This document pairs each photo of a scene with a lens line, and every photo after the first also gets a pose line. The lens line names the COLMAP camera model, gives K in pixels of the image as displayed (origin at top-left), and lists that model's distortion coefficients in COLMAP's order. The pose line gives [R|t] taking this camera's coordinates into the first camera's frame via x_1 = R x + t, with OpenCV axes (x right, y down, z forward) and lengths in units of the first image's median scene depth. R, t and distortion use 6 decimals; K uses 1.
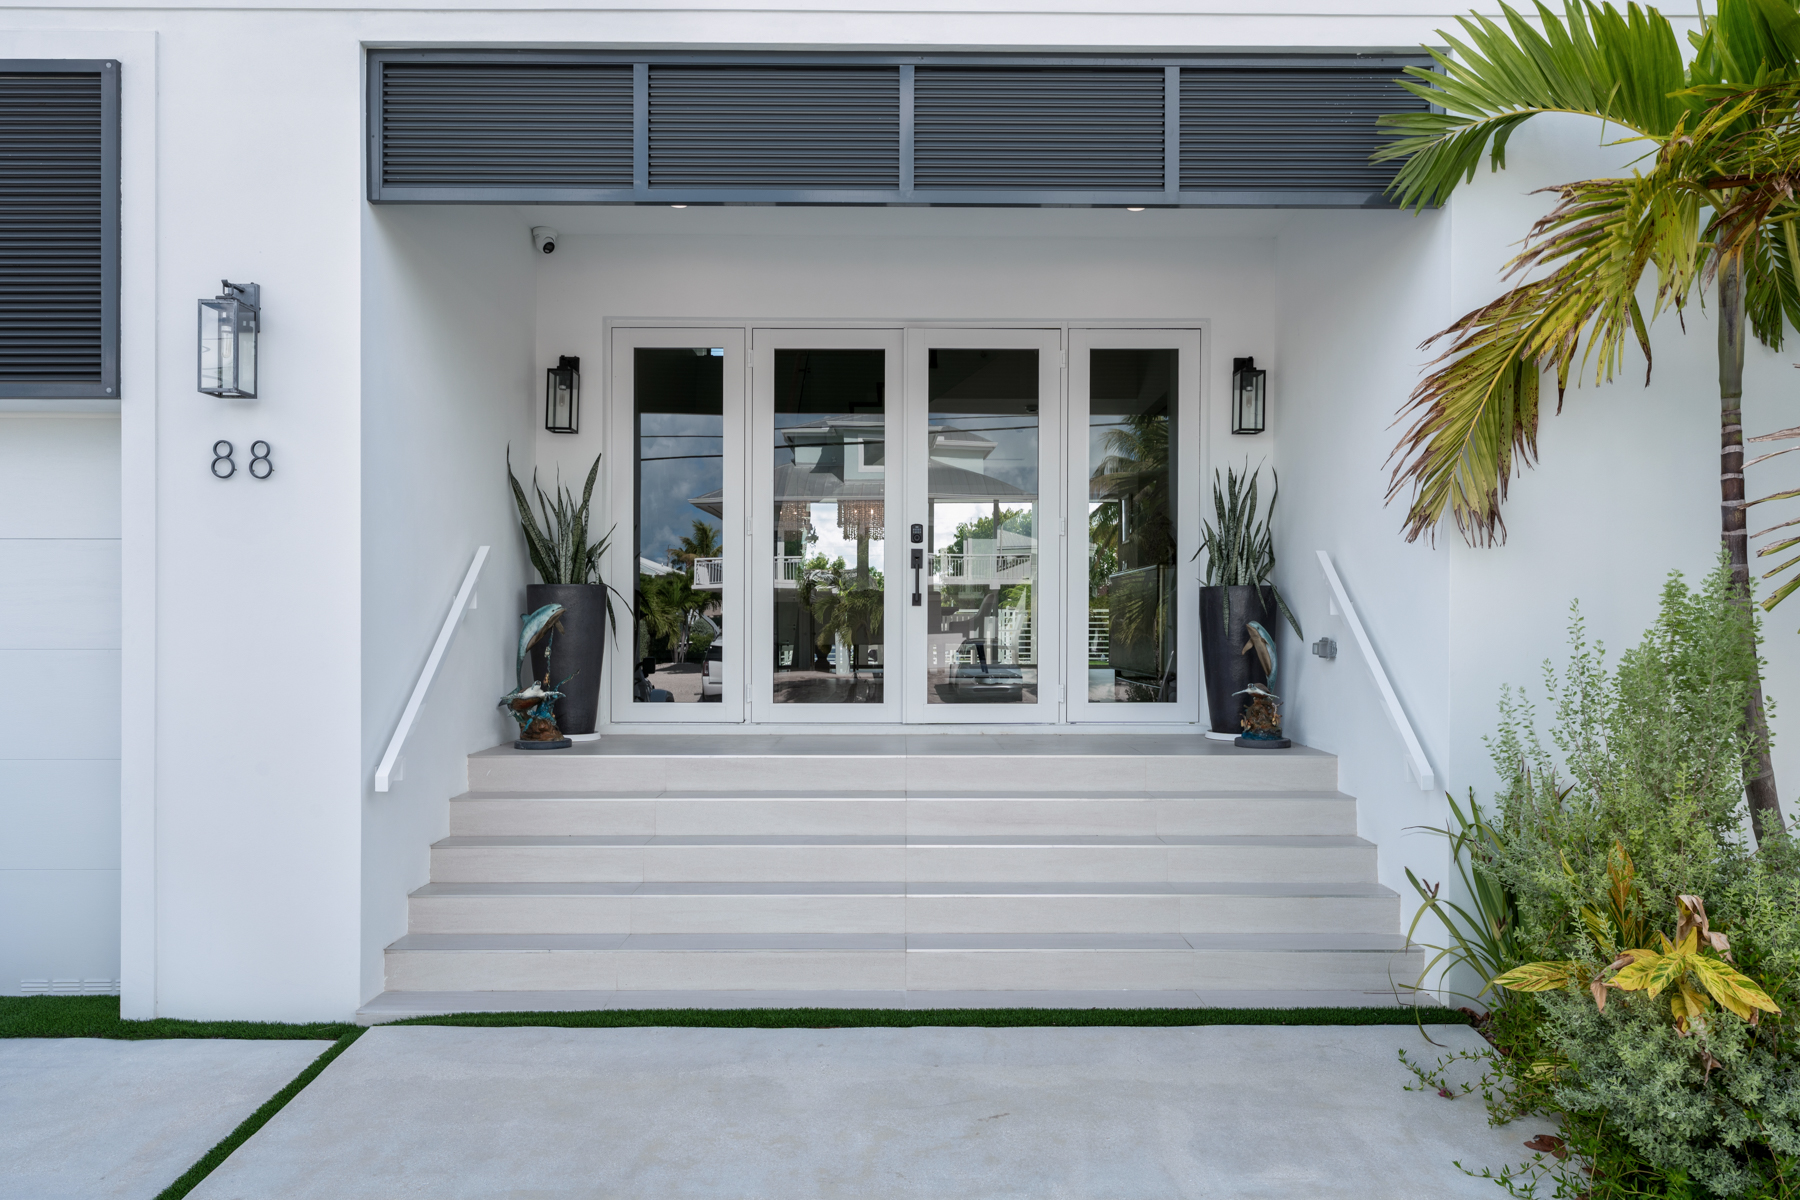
lens RADIAL K [[1188.1, 0, 905.3], [0, 1188.1, 570.4], [0, 0, 1]] dist [0.001382, 0.000635]
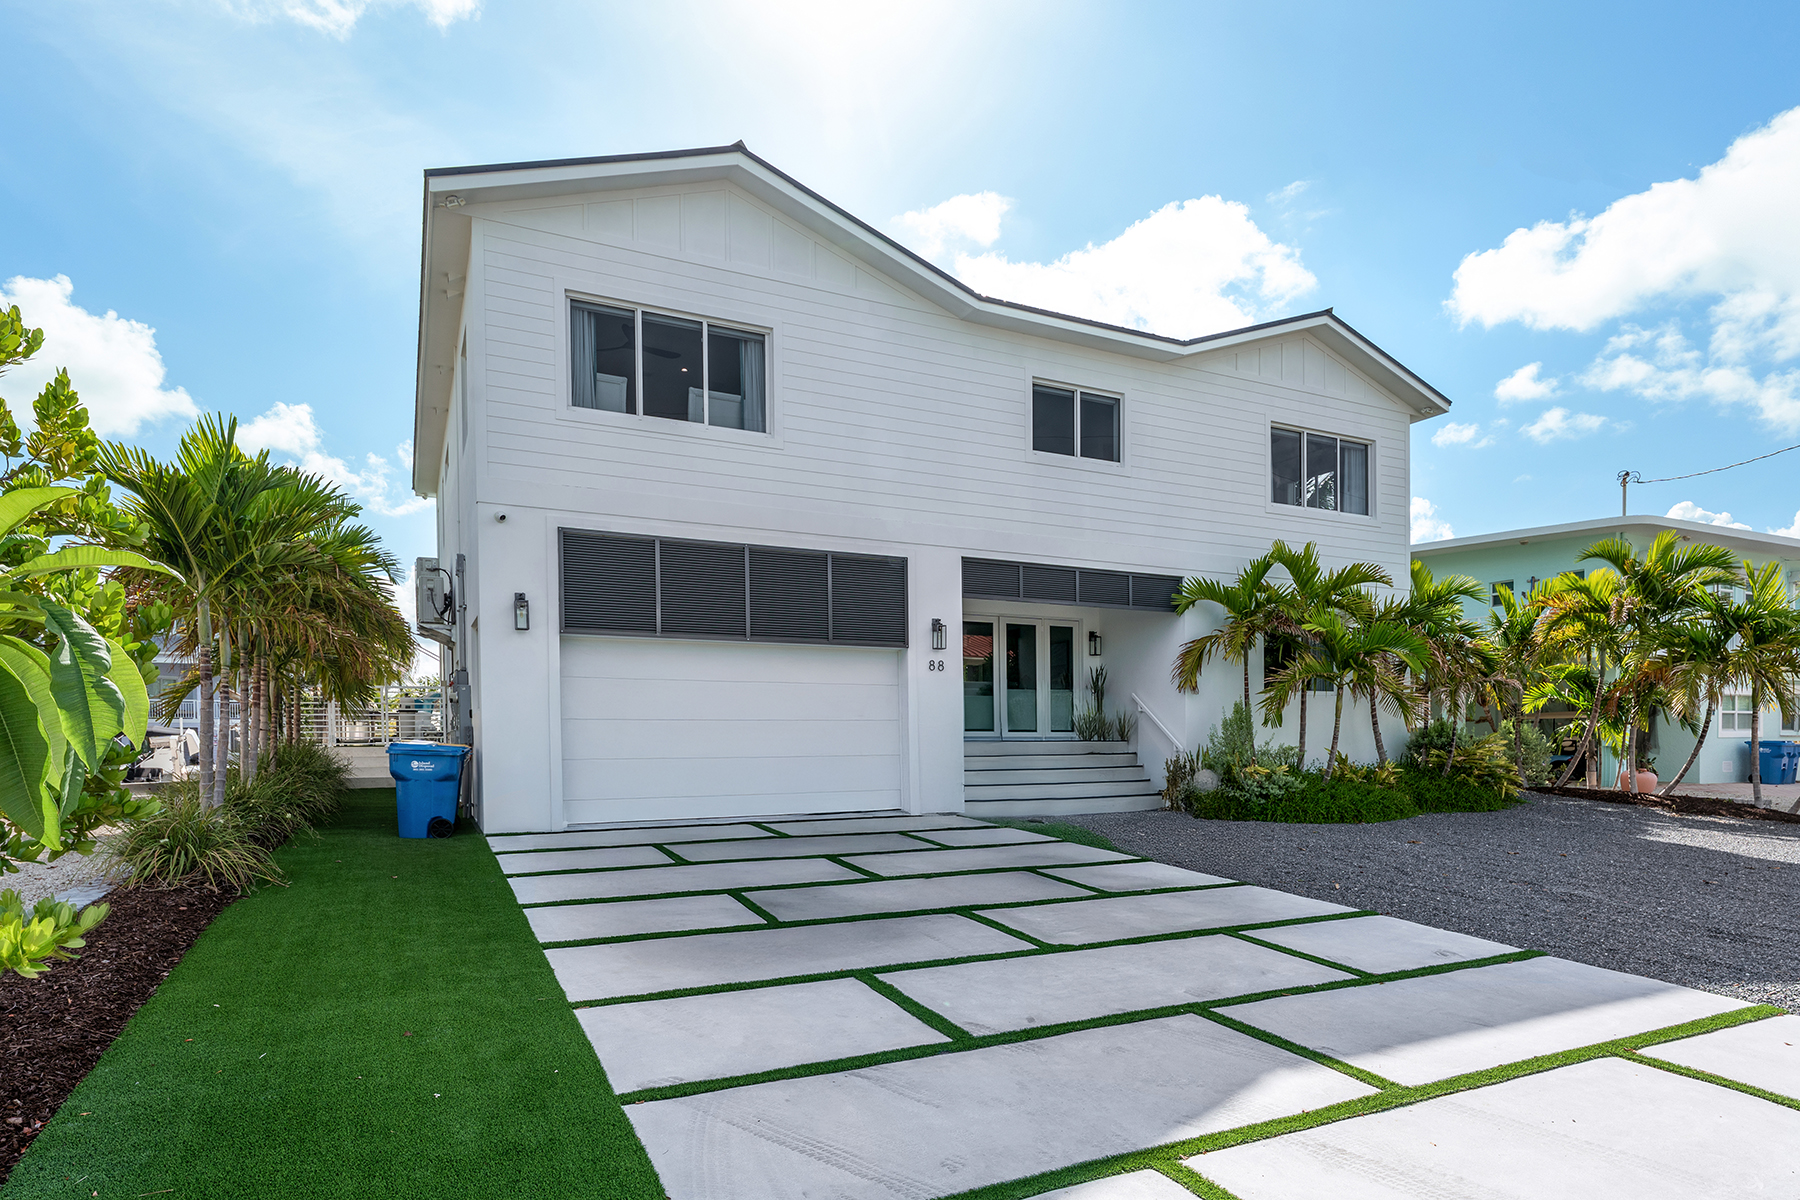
lens RADIAL K [[994.4, 0, 900.0], [0, 994.4, 600.0], [0, 0, 1]] dist [0.000459, -0.000016]
pose [[0.901170, 0.058628, 0.429482, -1.976648], [-0.018337, 0.995080, -0.097361, 0.008330], [-0.433077, 0.079864, 0.897812, -1.745373]]
